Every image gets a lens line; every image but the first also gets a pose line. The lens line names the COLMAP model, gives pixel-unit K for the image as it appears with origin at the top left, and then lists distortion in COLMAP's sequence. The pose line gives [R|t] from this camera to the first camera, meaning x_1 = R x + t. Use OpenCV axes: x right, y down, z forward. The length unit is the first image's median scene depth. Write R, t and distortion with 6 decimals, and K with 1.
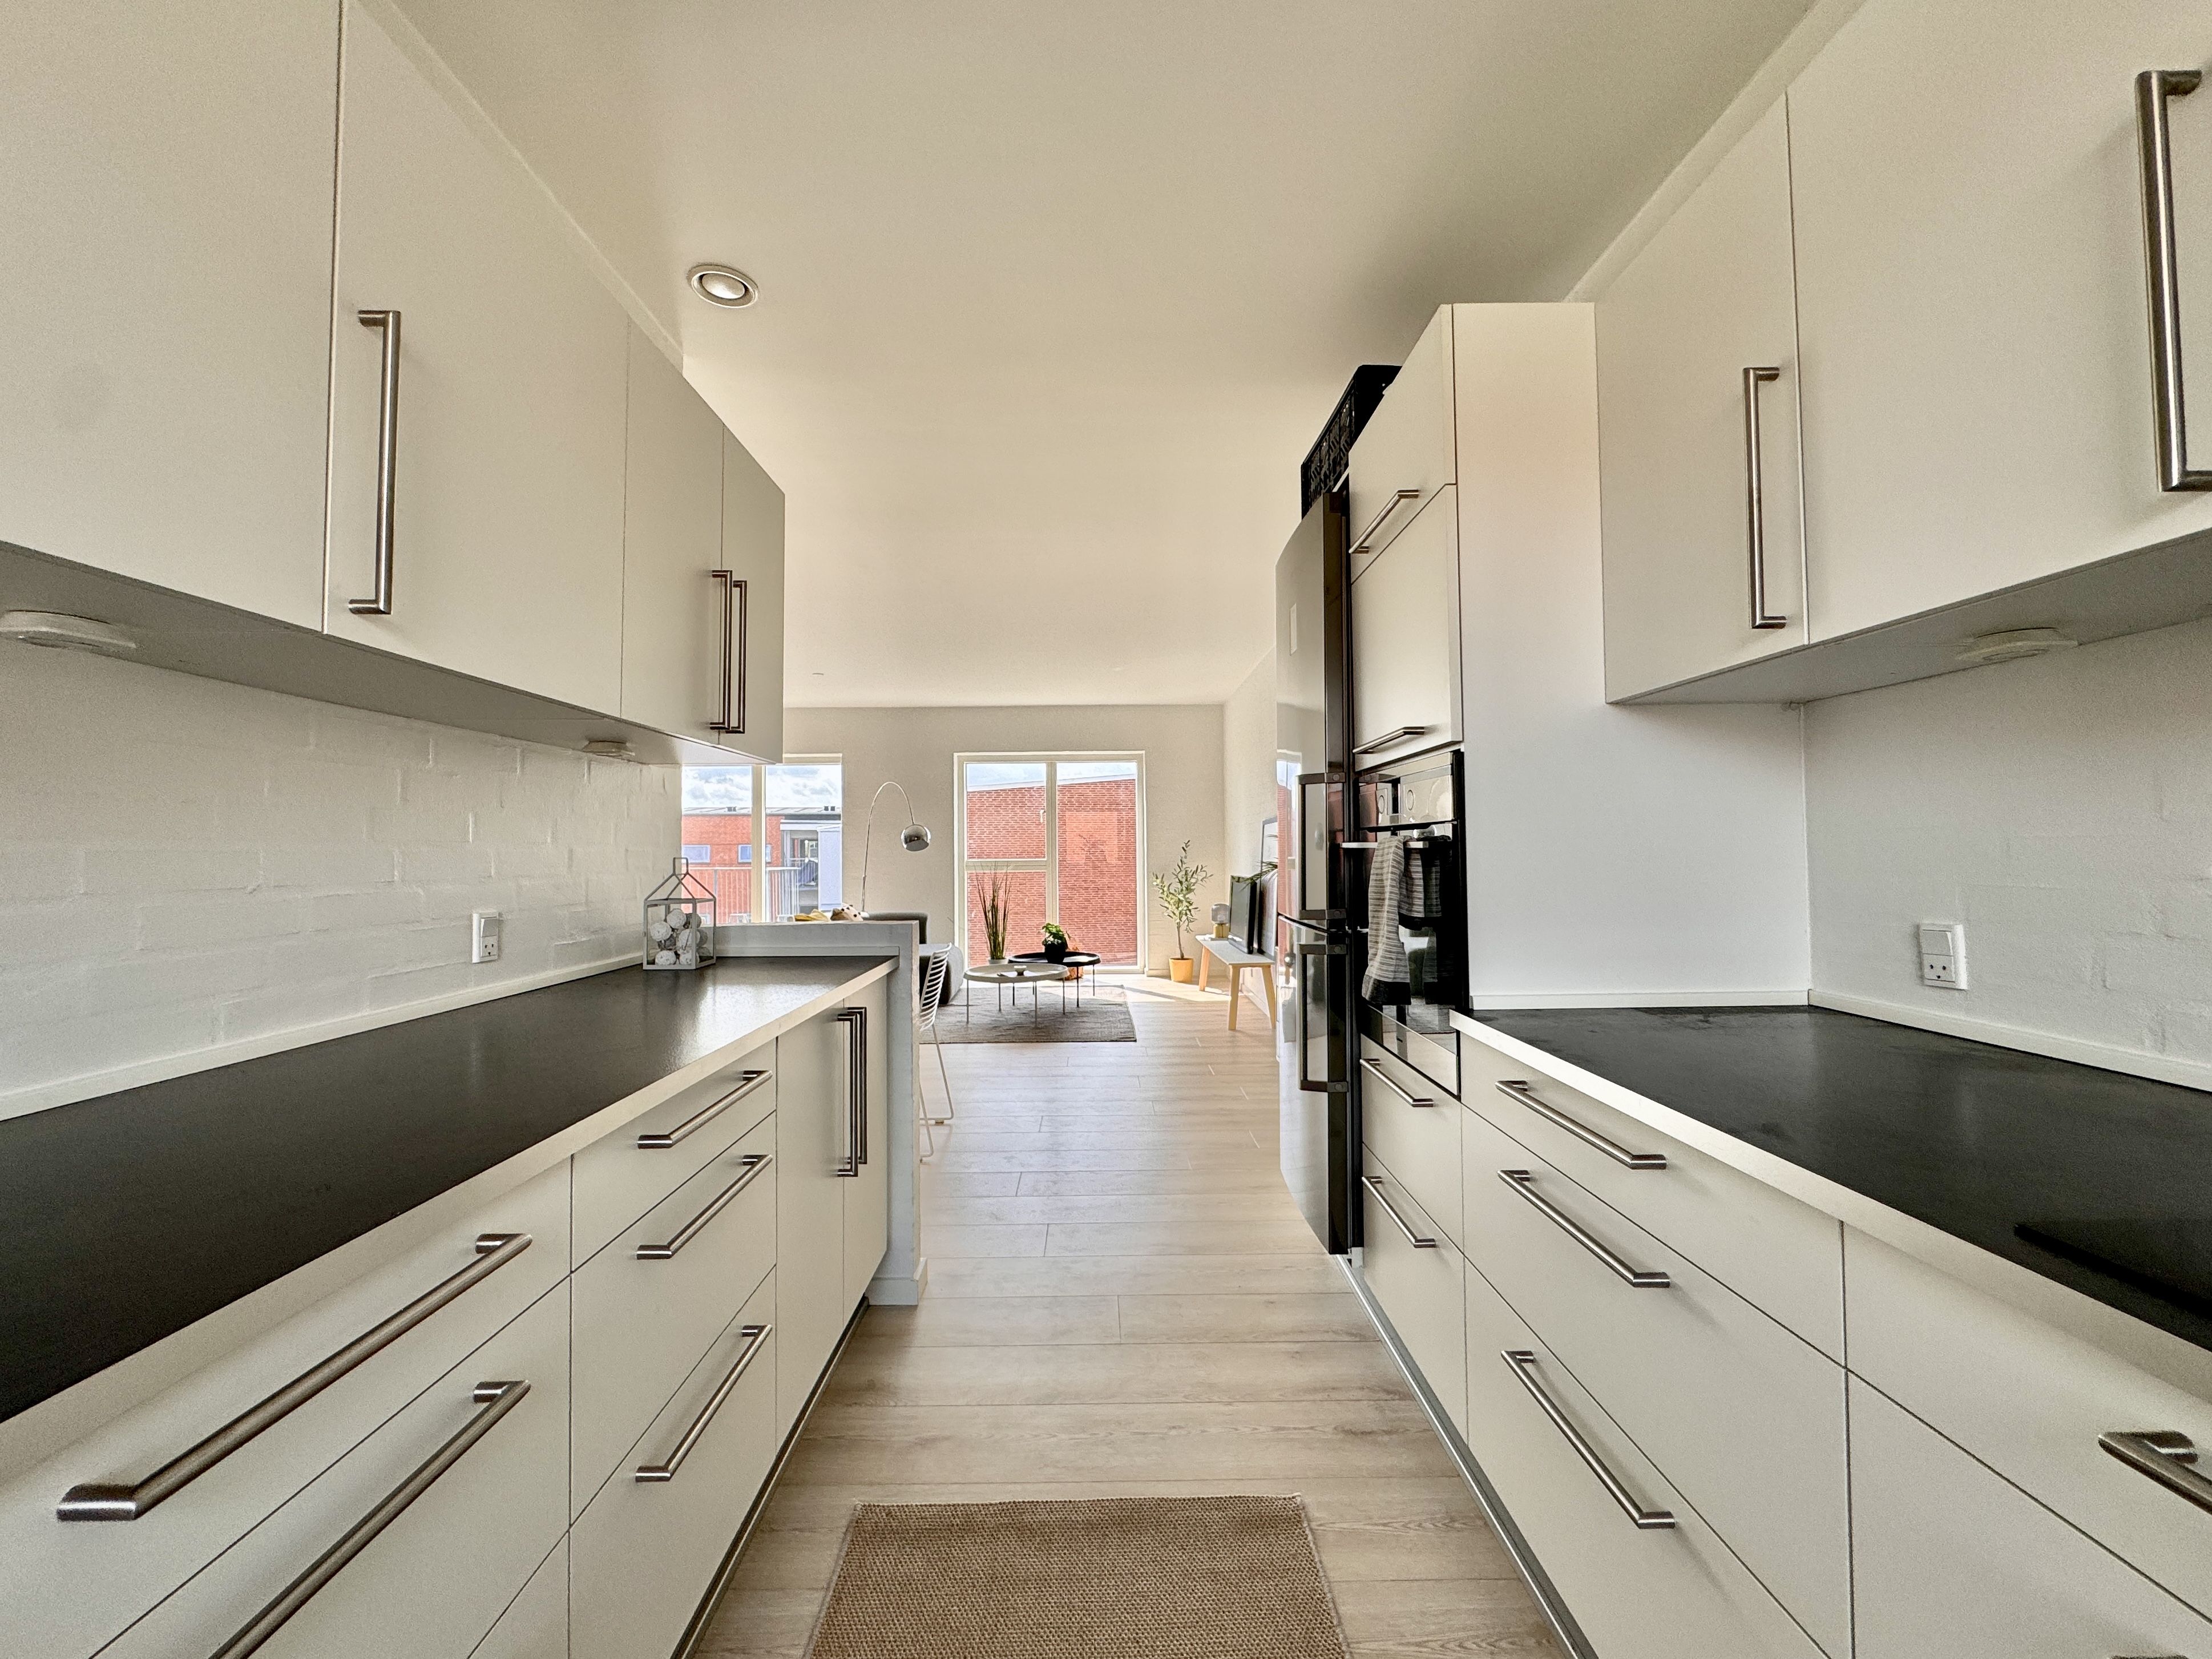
lens RADIAL K [[888.5, 0, 1106.0], [0, 888.5, 829.5], [0, 0, 1]] dist [-0.011893, -0.000238]
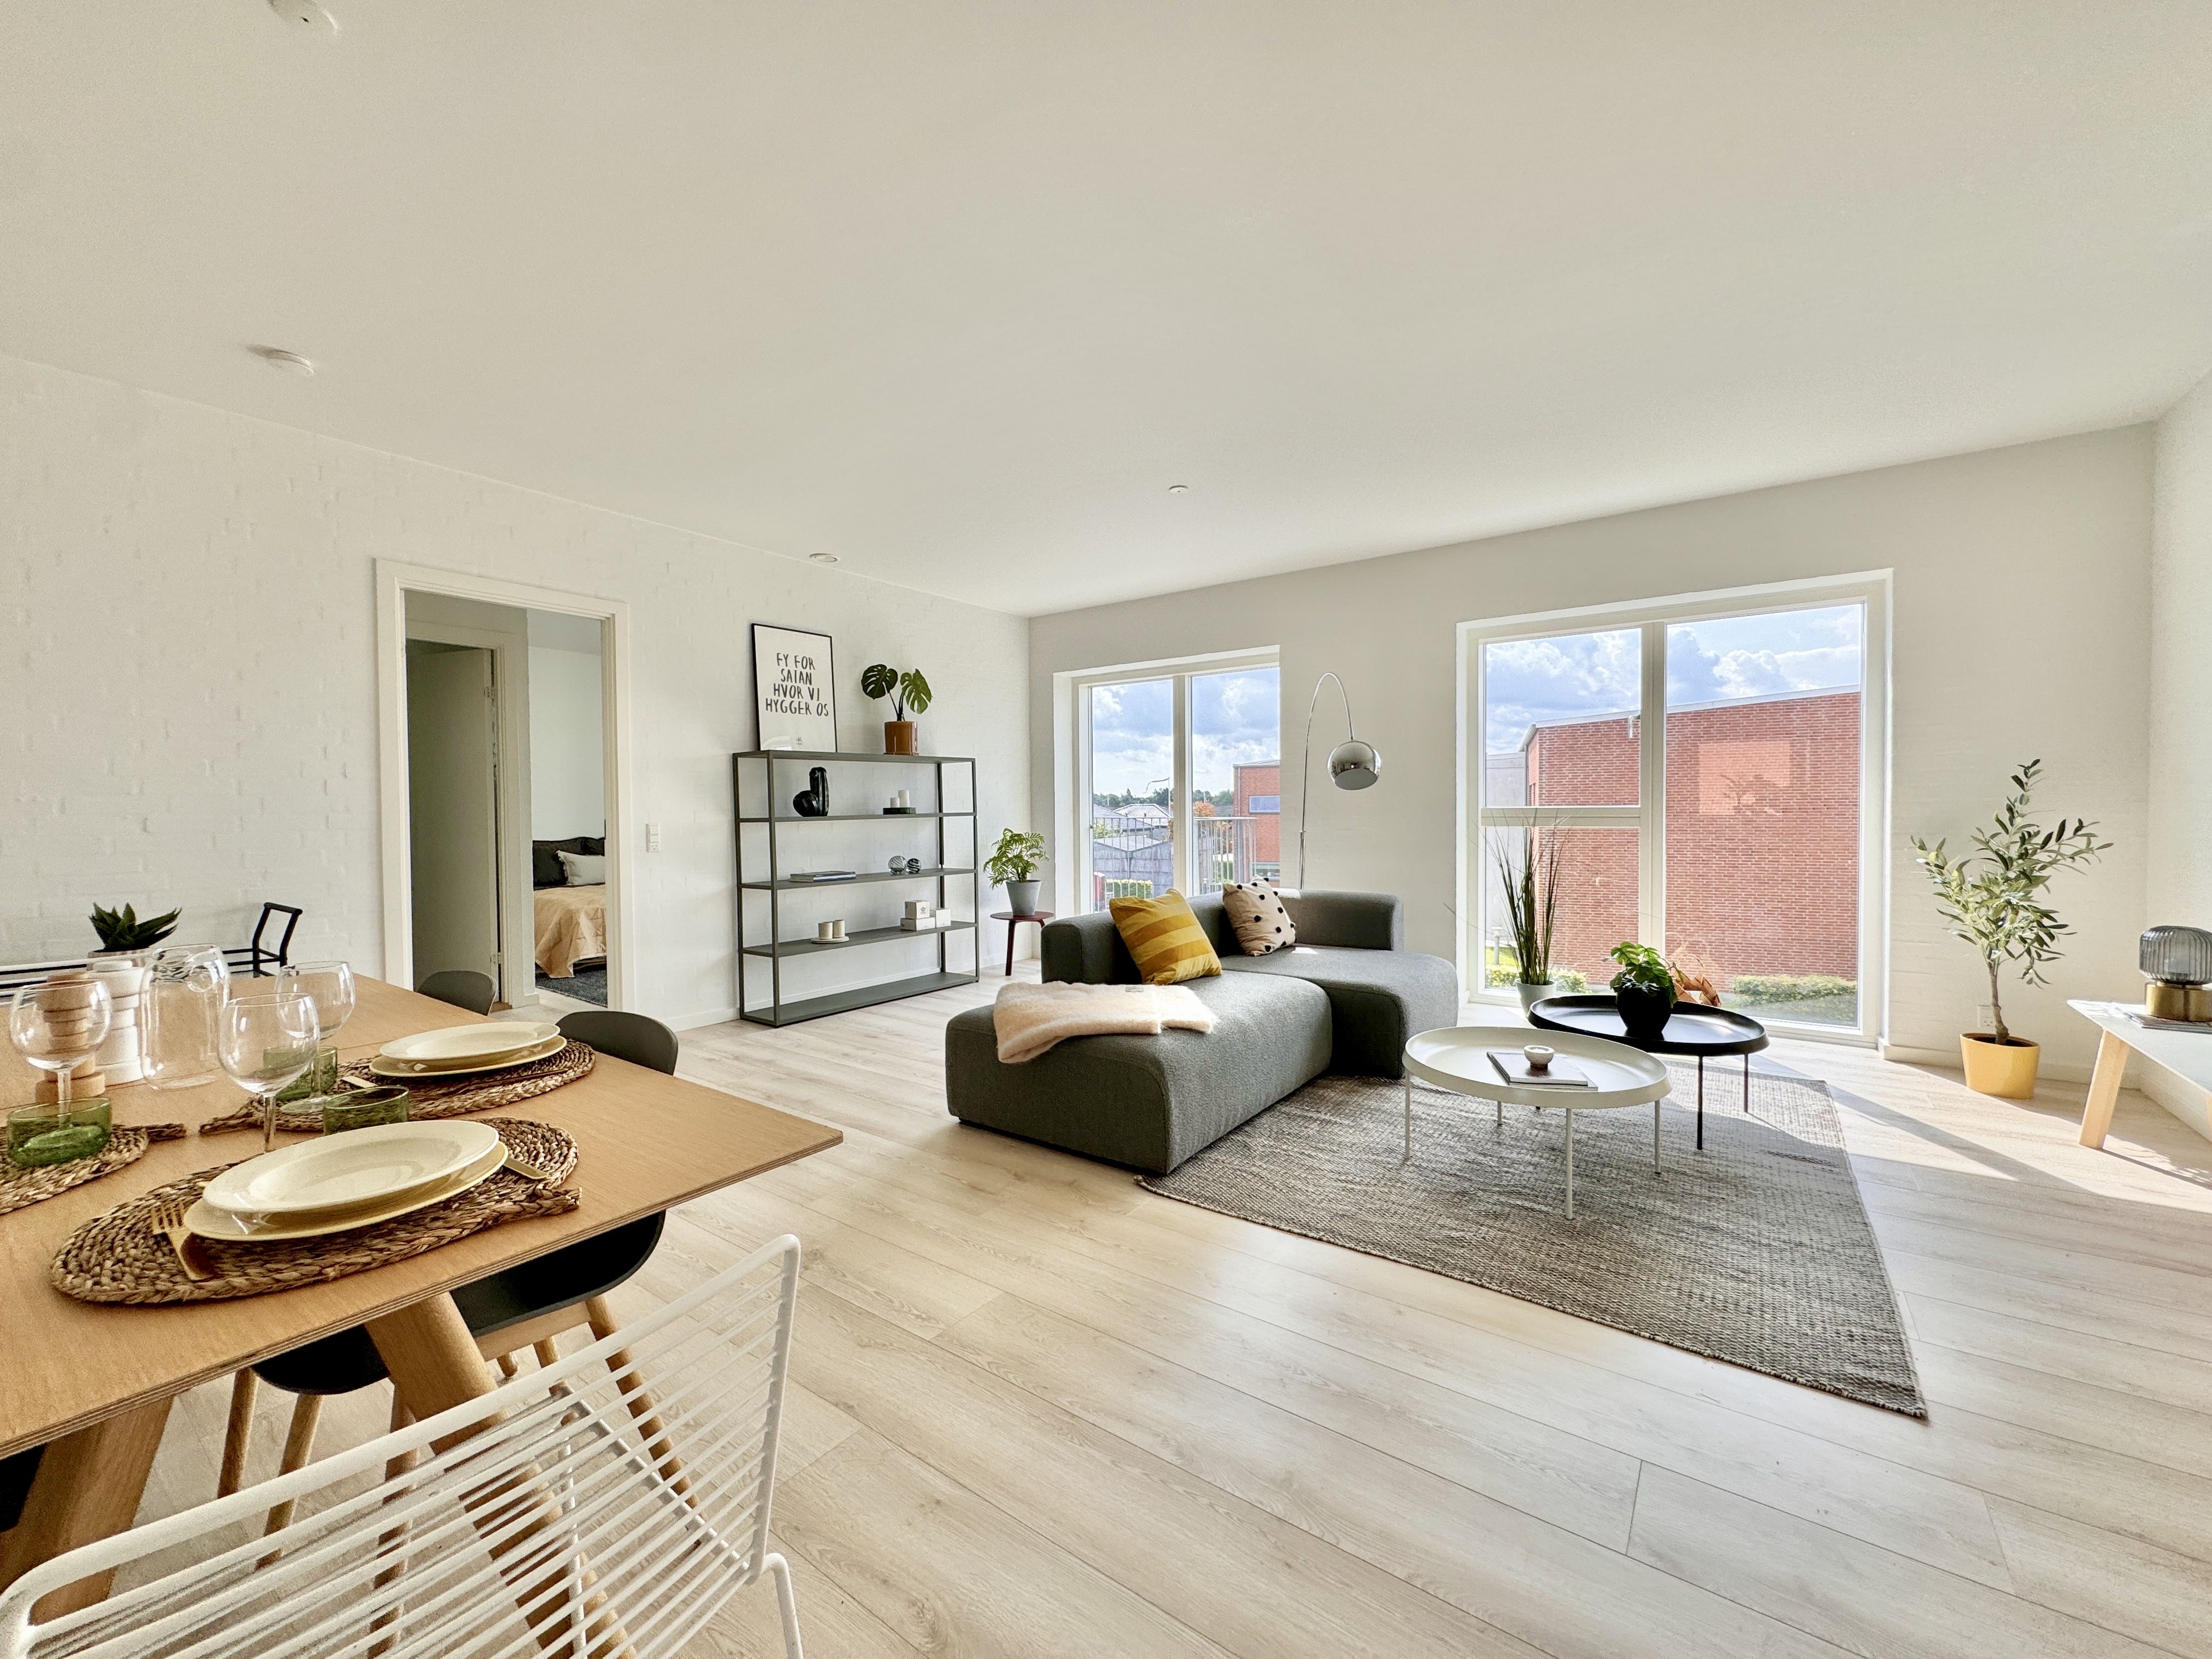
lens RADIAL K [[888.5, 0, 1106.0], [0, 888.5, 829.5], [0, 0, 1]] dist [-0.011893, -0.000238]
pose [[0.796821, 0.012733, -0.604081, -0.003931], [0.014369, 0.999096, 0.040013, 0.022103], [0.604044, -0.040563, 0.795918, 0.415556]]
